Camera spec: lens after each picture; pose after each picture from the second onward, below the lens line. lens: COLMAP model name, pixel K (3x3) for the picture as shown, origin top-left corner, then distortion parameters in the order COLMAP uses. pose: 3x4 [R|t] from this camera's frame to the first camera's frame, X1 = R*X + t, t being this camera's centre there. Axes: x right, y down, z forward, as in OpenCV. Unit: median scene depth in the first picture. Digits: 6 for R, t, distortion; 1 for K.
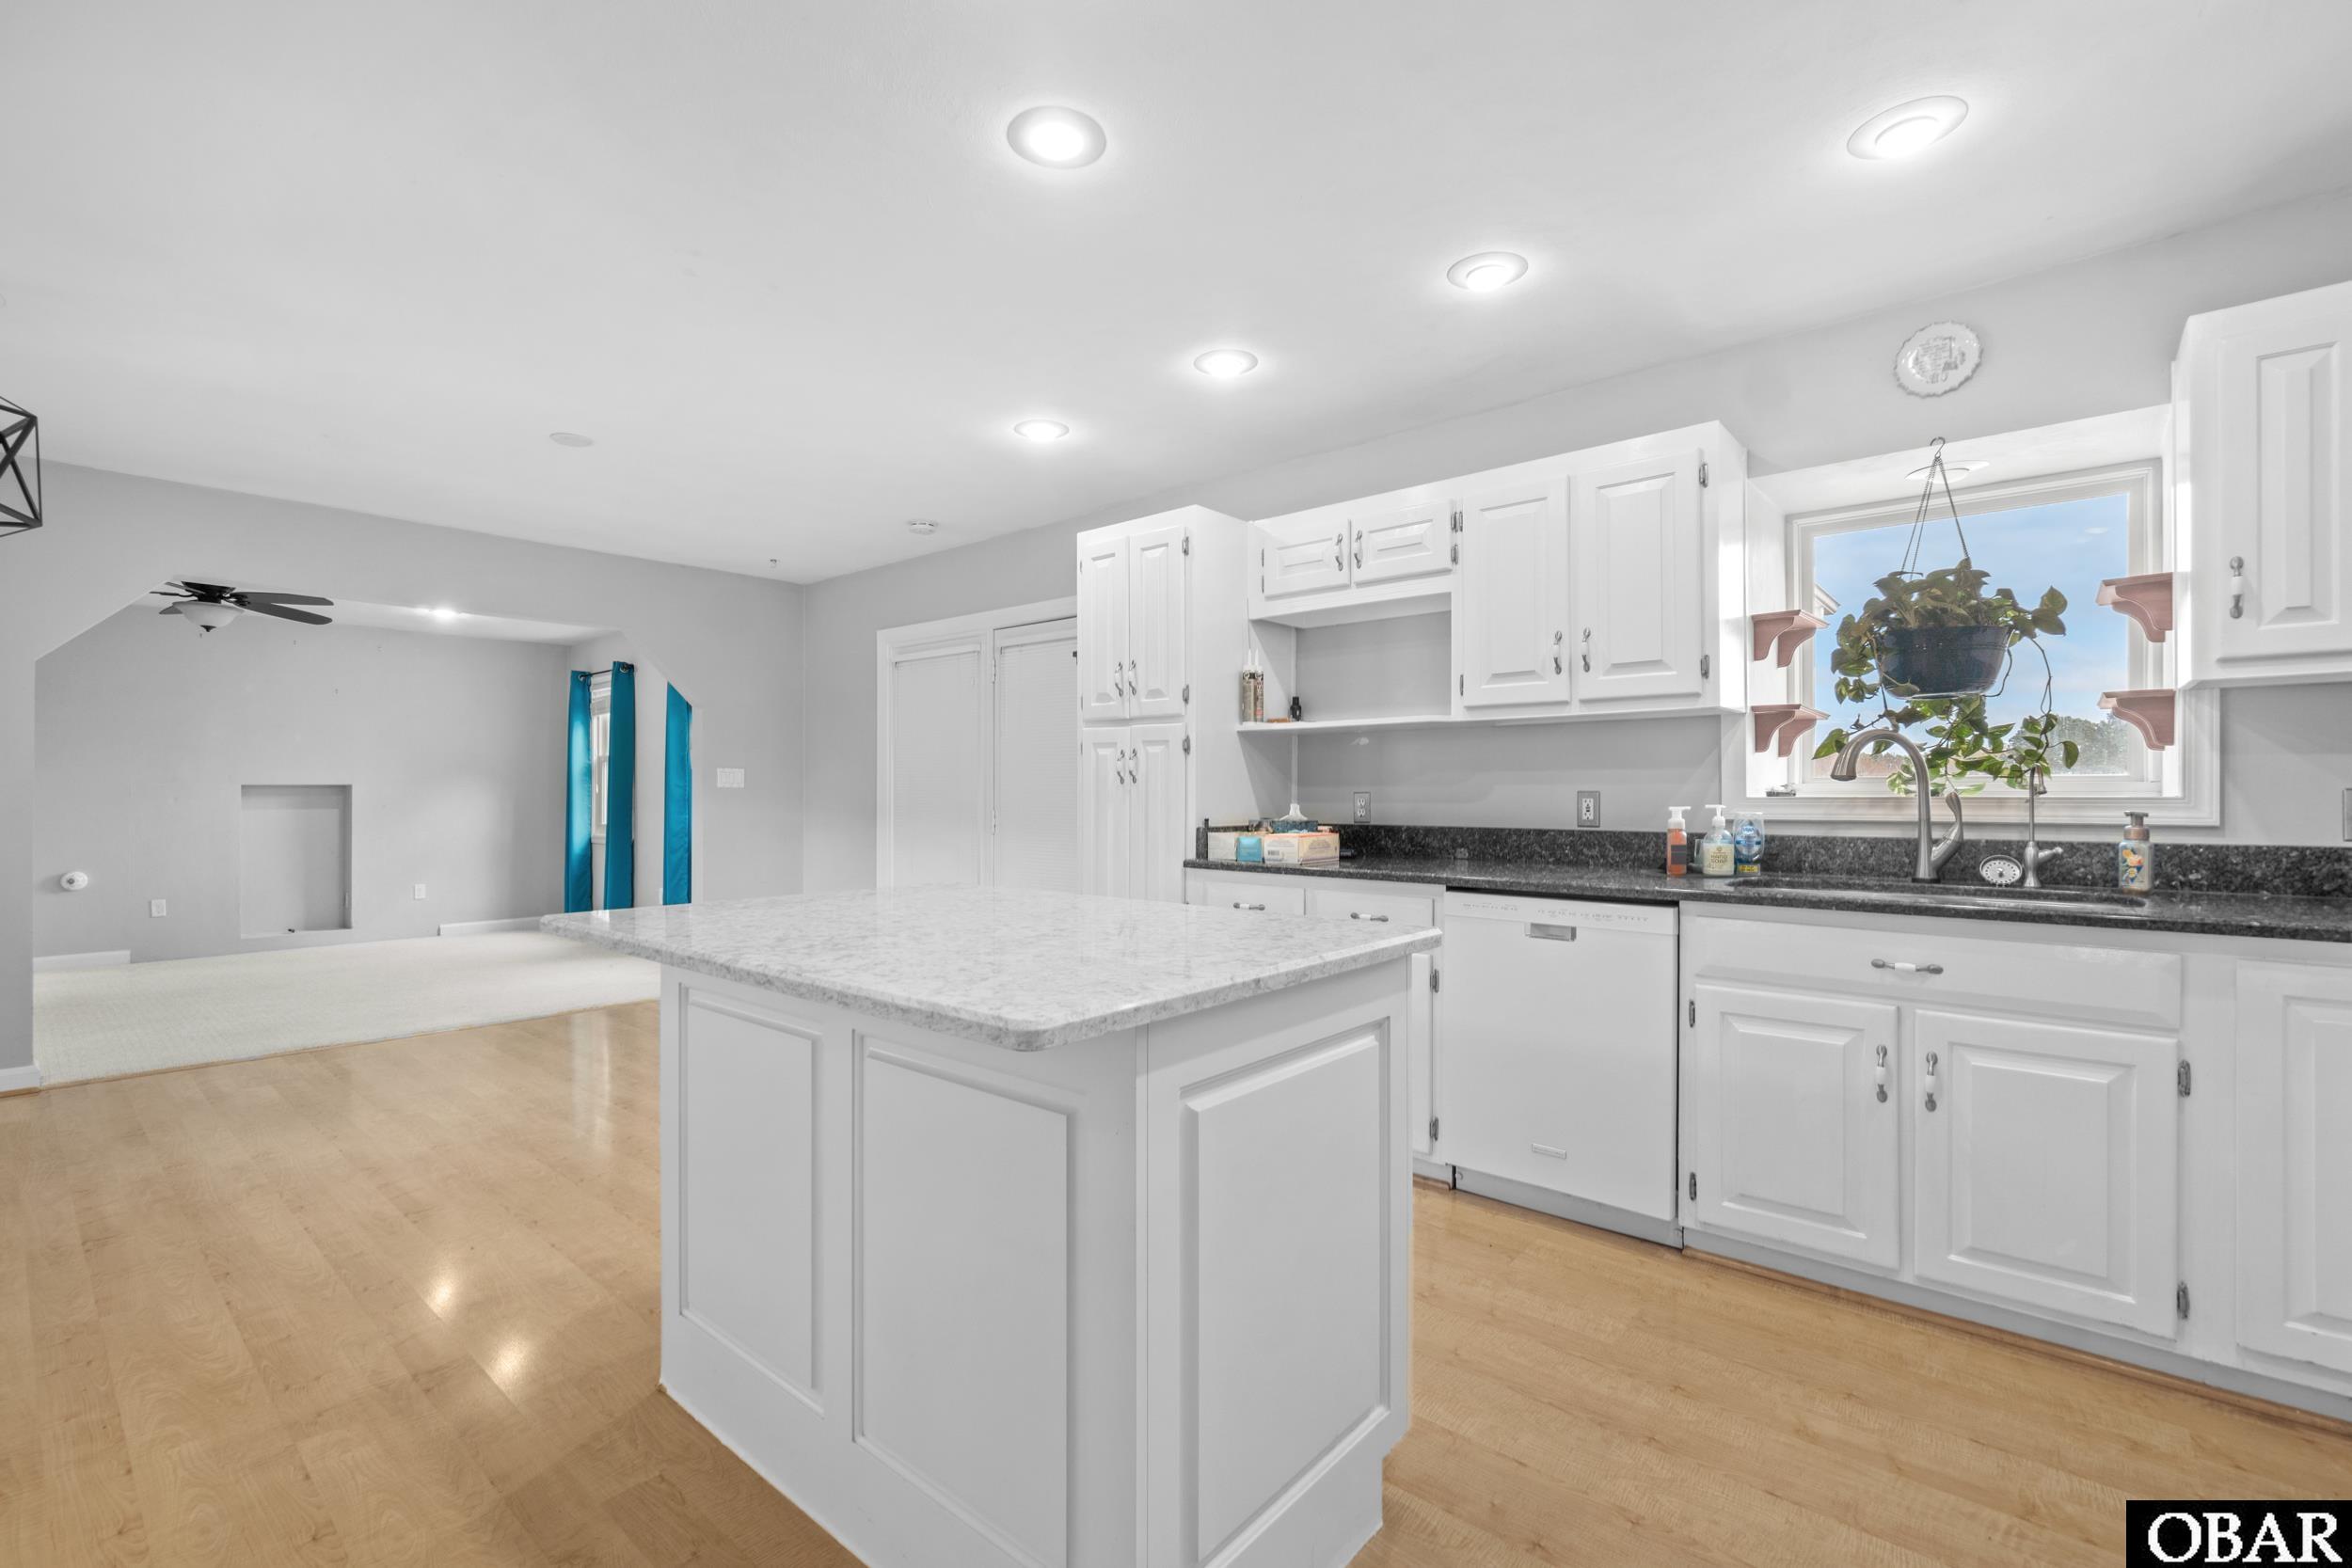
lens RADIAL K [[1034.9, 0, 1163.3], [0, 1034.9, 792.8], [0, 0, 1]] dist [-0.007417, 0.001186]
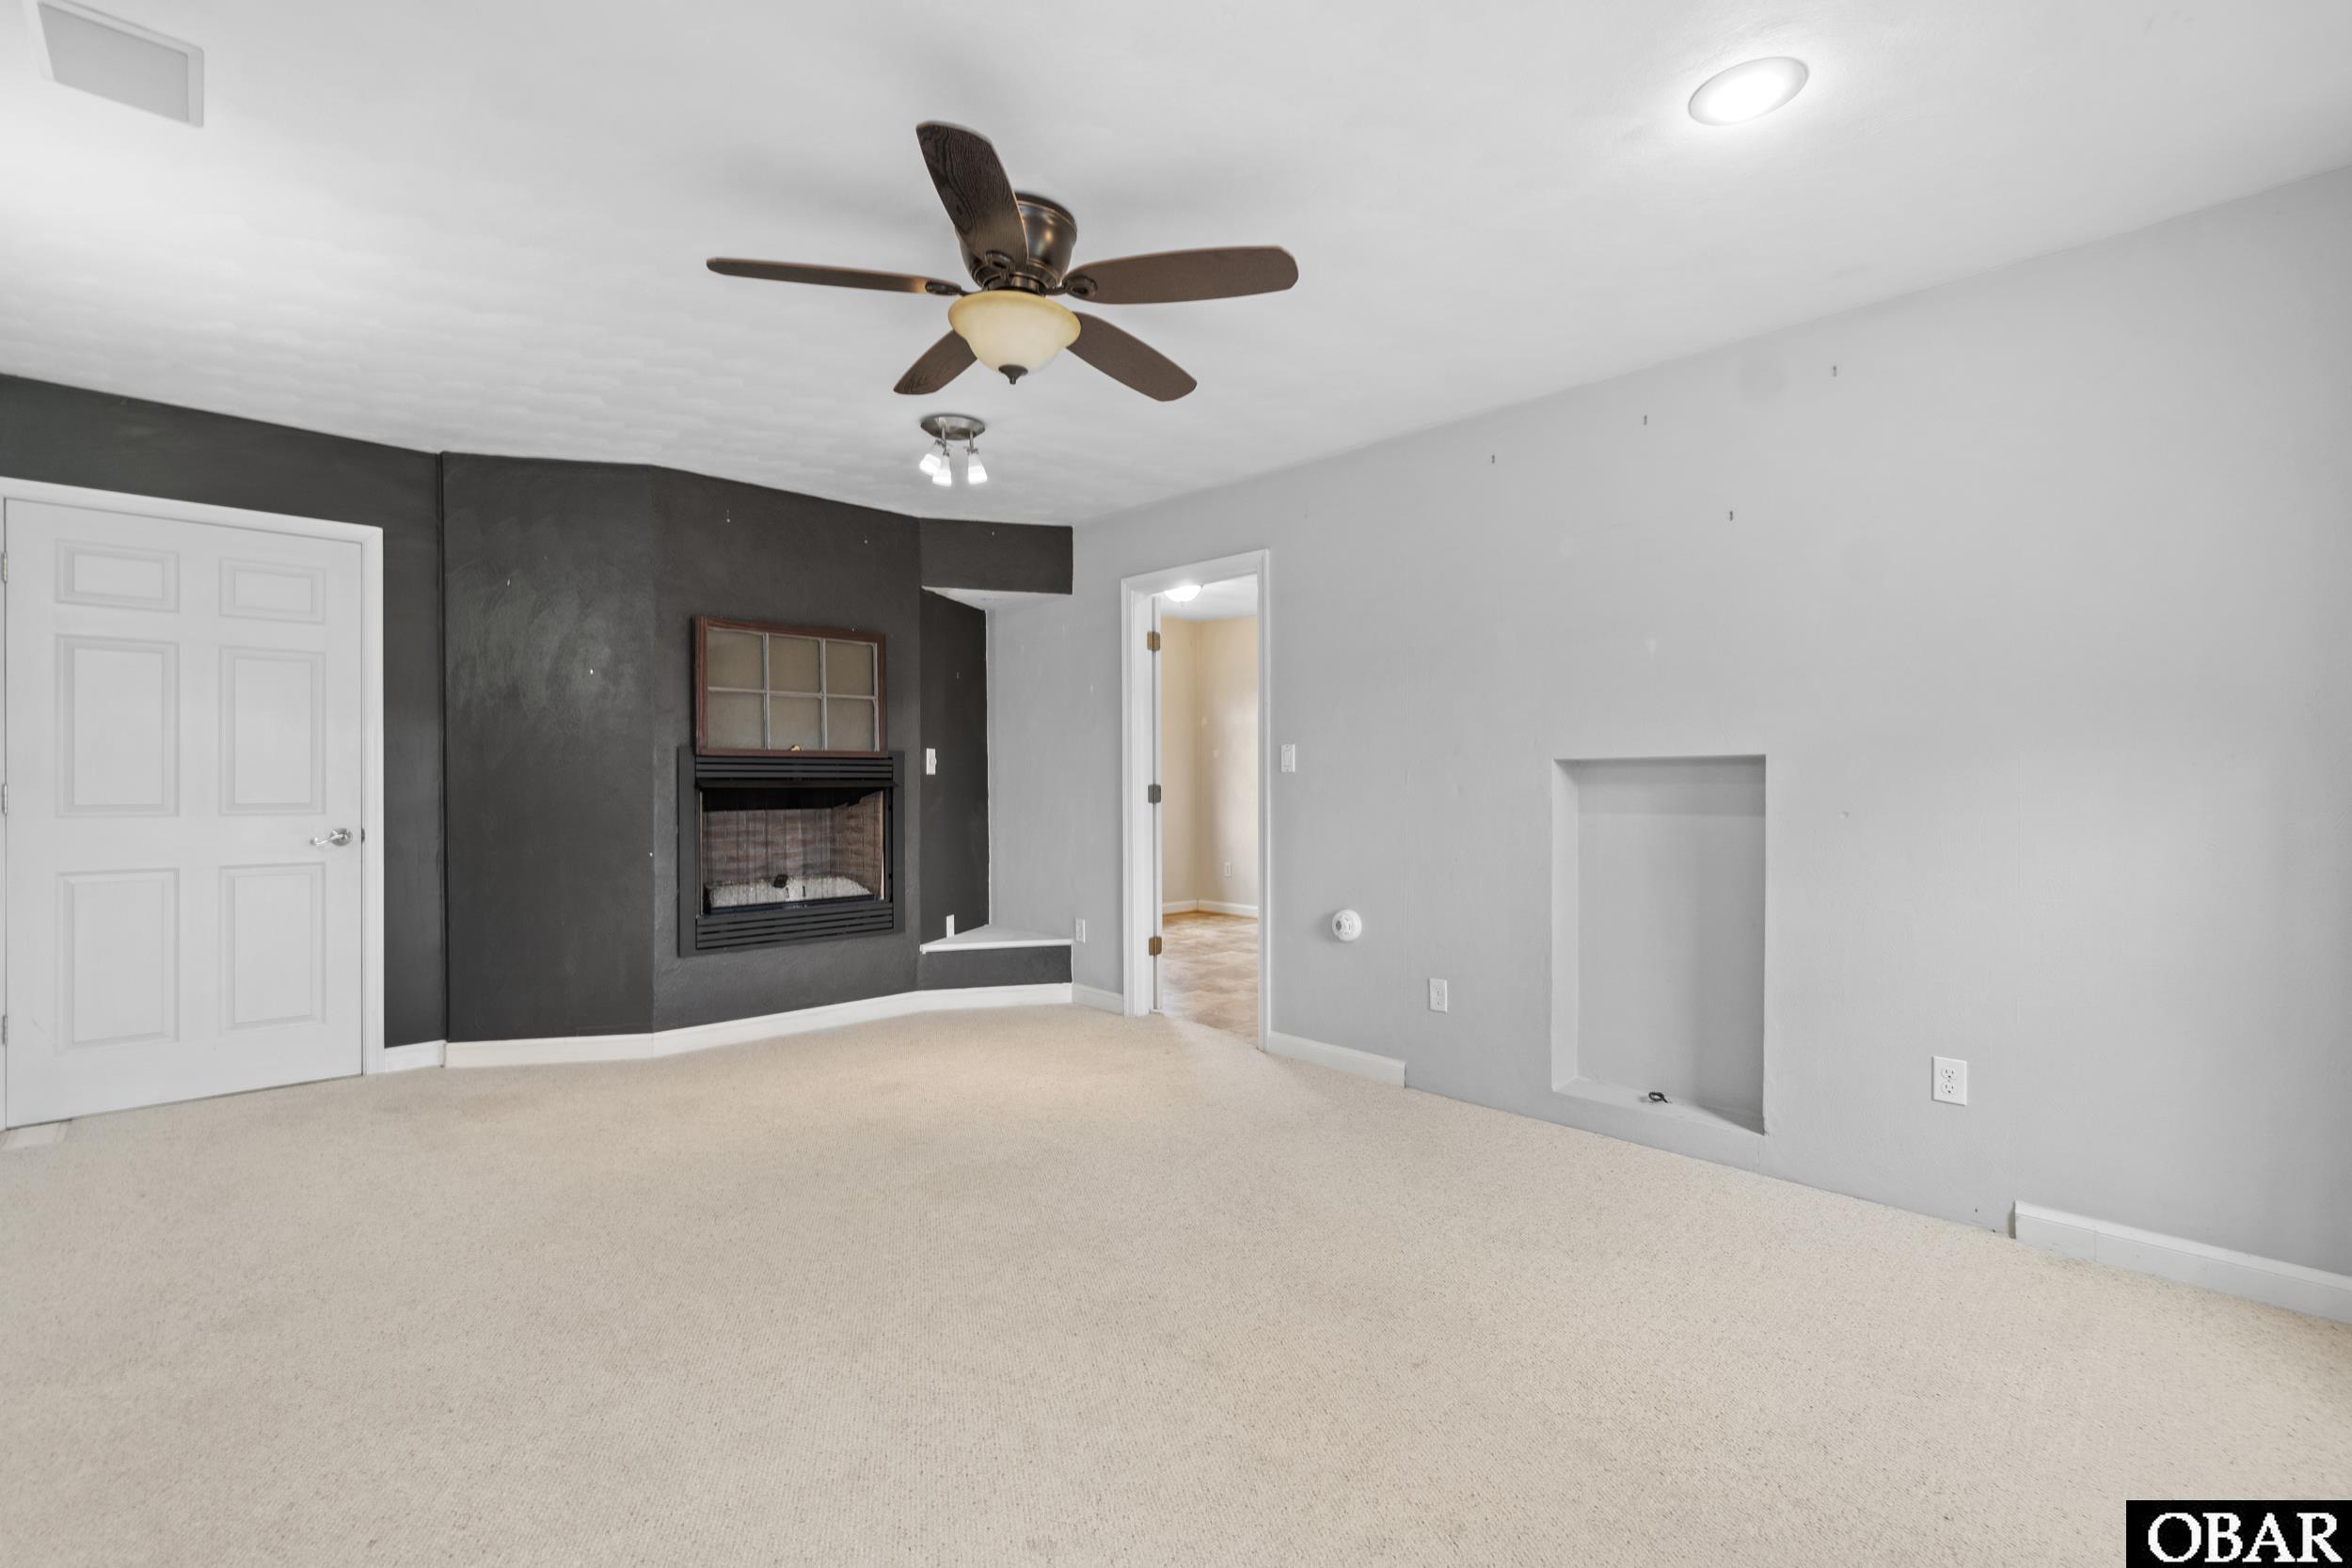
lens RADIAL K [[1034.9, 0, 1161.9], [0, 1034.9, 793.5], [0, 0, 1]] dist [-0.007417, 0.001186]
pose [[-0.101047, 0.015974, -0.994753, -0.822637], [0.000177, 0.999871, 0.016038, 0.000638], [0.994882, 0.001444, -0.101037, 1.718037]]
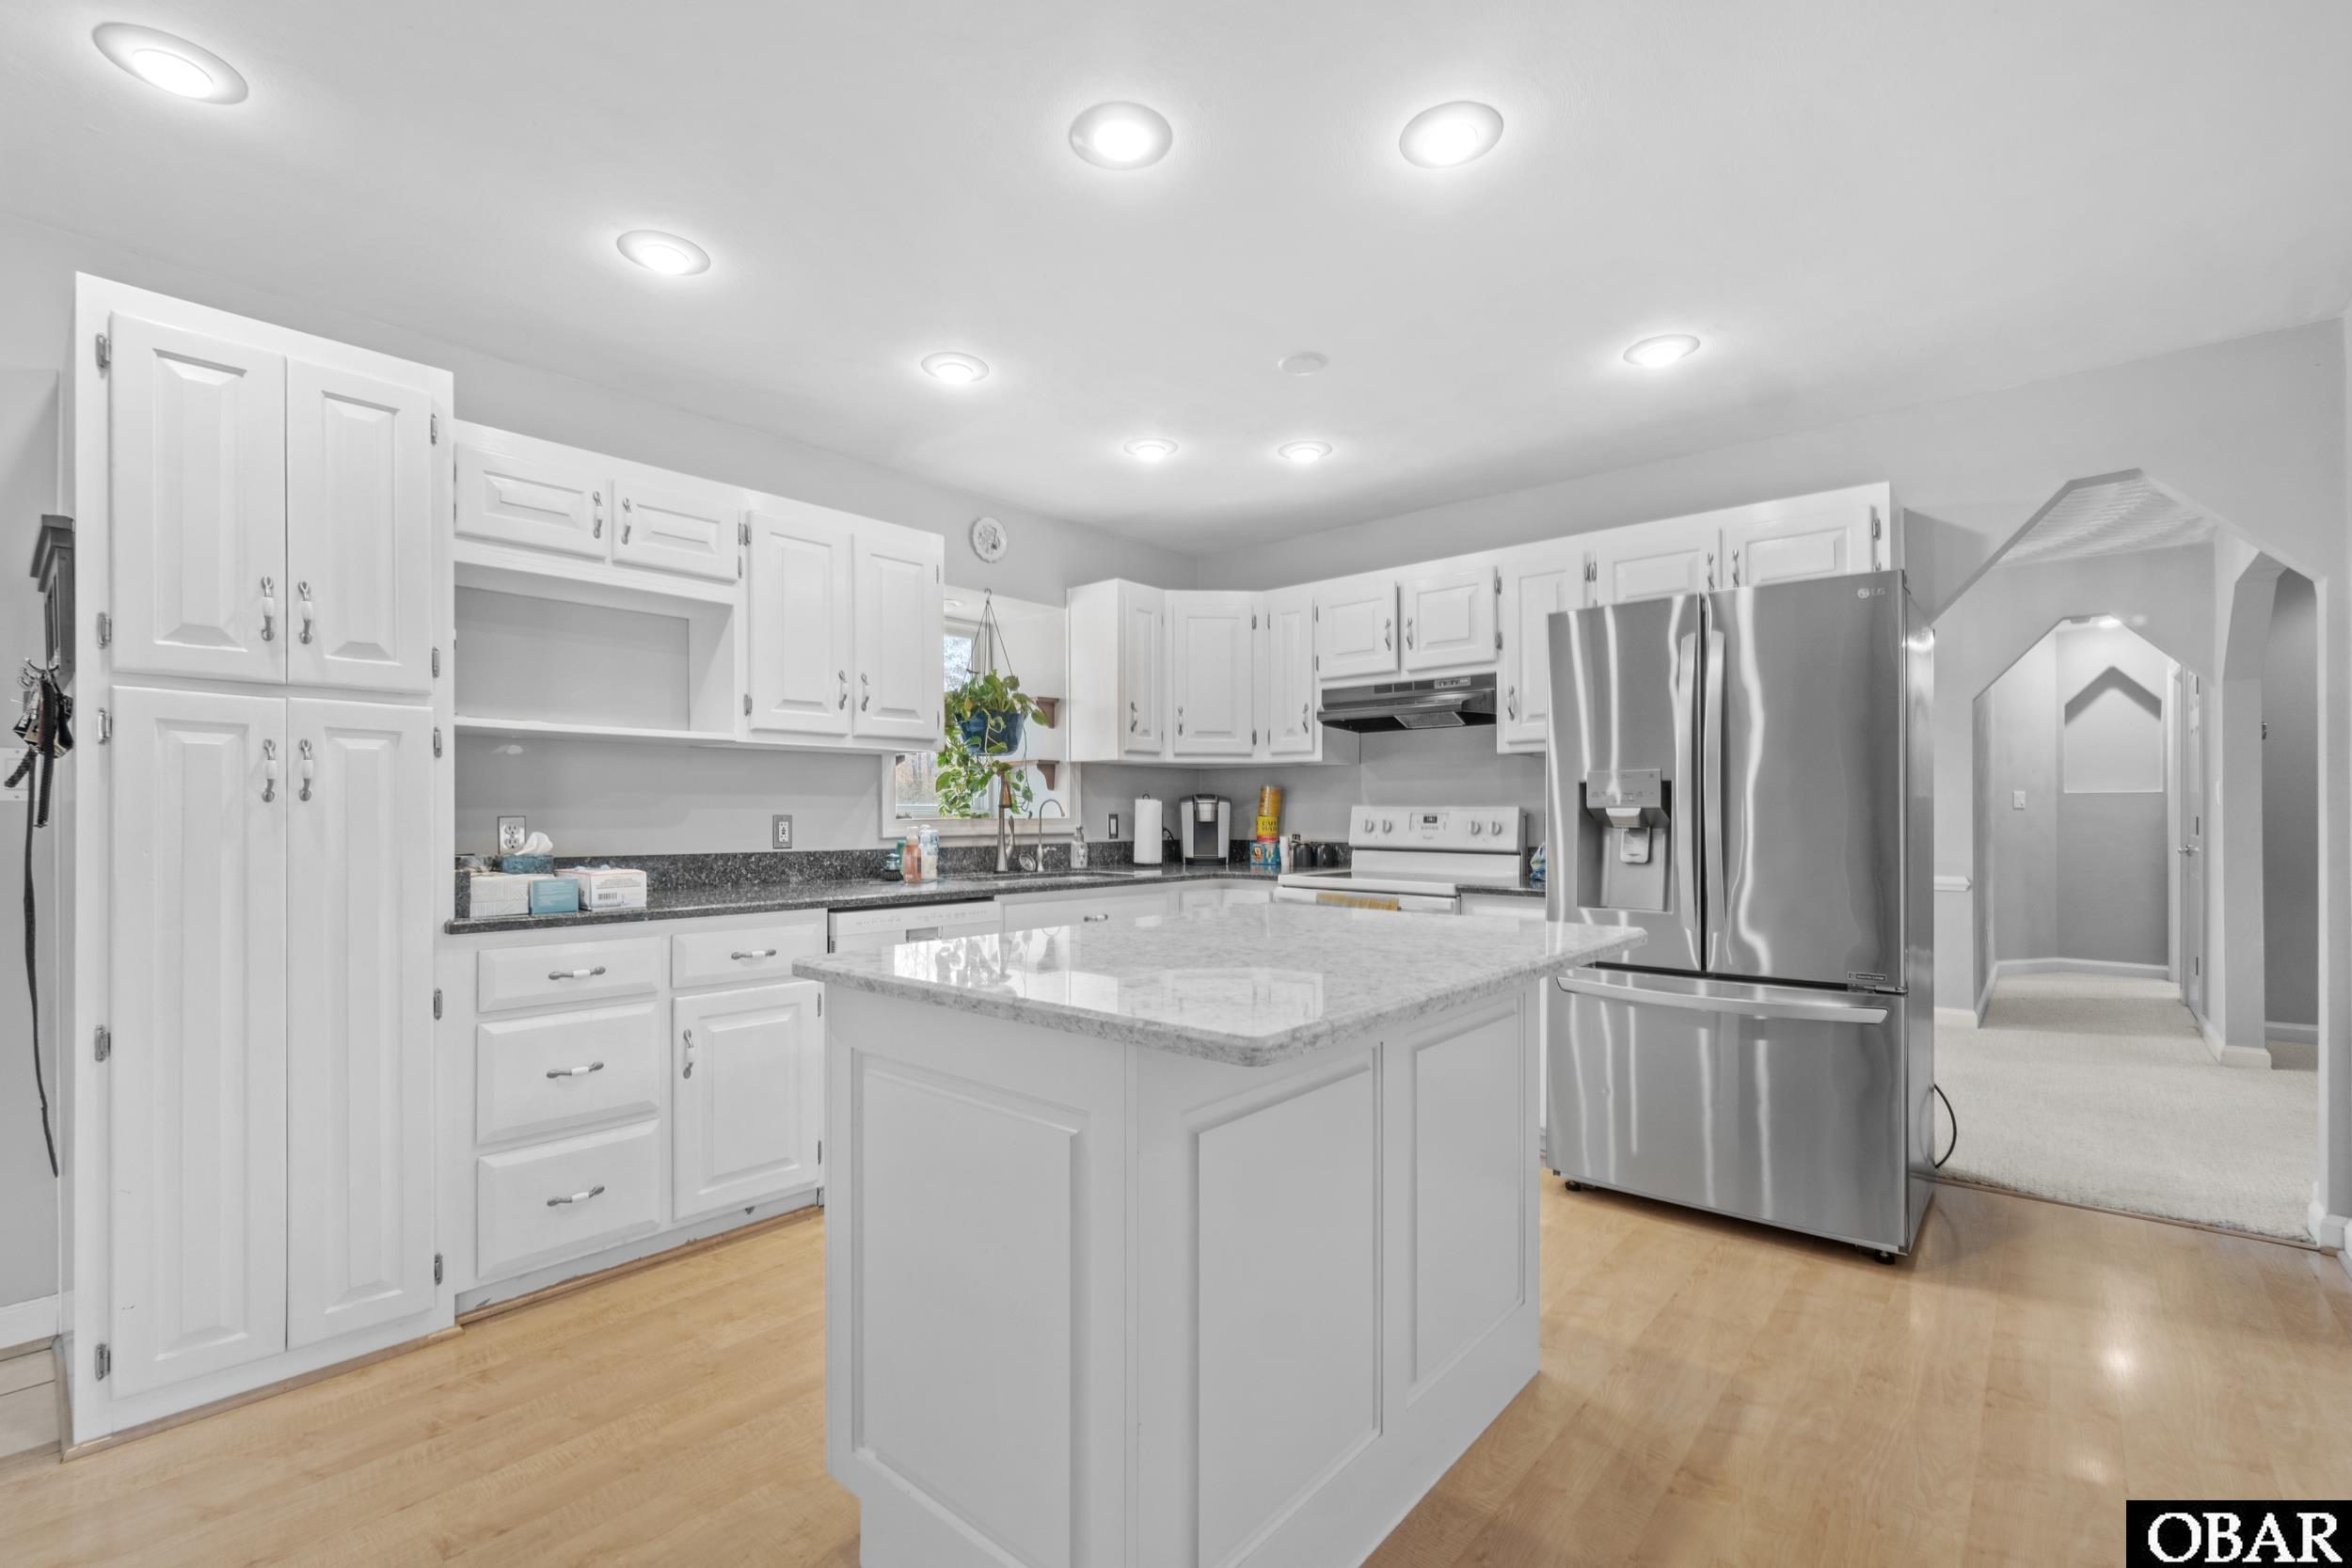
lens RADIAL K [[1034.9, 0, 1154.4], [0, 1034.9, 809.8], [0, 0, 1]] dist [-0.007417, 0.001186]
pose [[0.004822, 0.005643, 0.999972, -0.583608], [0.002793, 0.999980, -0.005656, -0.000045], [-0.999984, 0.002820, 0.004806, 0.533063]]
